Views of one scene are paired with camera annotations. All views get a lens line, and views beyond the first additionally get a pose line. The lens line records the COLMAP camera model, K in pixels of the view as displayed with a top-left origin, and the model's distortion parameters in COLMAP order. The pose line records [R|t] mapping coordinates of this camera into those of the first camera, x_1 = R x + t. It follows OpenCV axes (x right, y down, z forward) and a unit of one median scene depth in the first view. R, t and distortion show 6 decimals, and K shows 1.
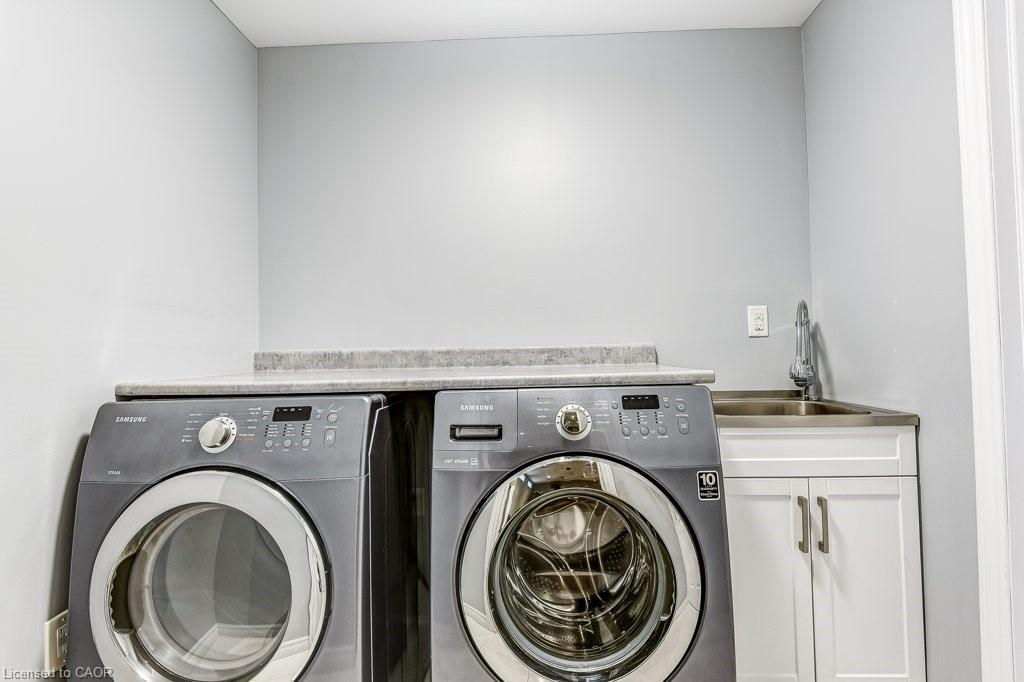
lens RADIAL K [[460.6, 0, 515.8], [0, 460.6, 336.7], [0, 0, 1]] dist [0.027820, -0.020324]
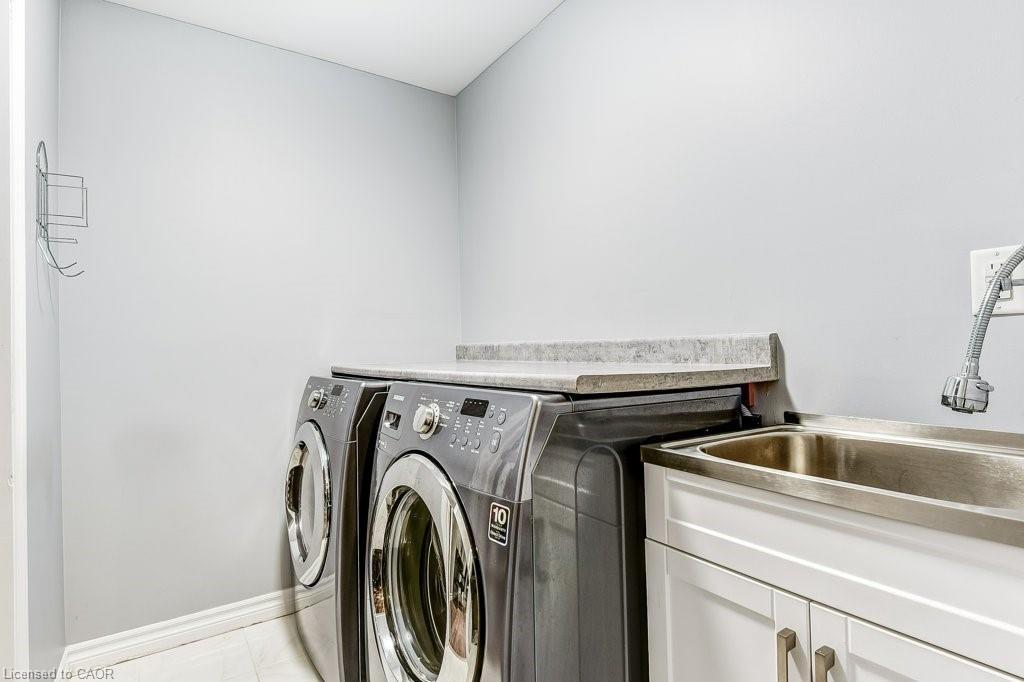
lens RADIAL K [[500.1, 0, 469.6], [0, 500.1, 326.8], [0, 0, 1]] dist [0.020290, -0.015893]
pose [[0.569632, -0.028883, -0.821392, 0.610787], [0.038149, 0.999234, -0.008680, -0.003192], [0.821014, -0.026391, 0.570298, 0.271743]]
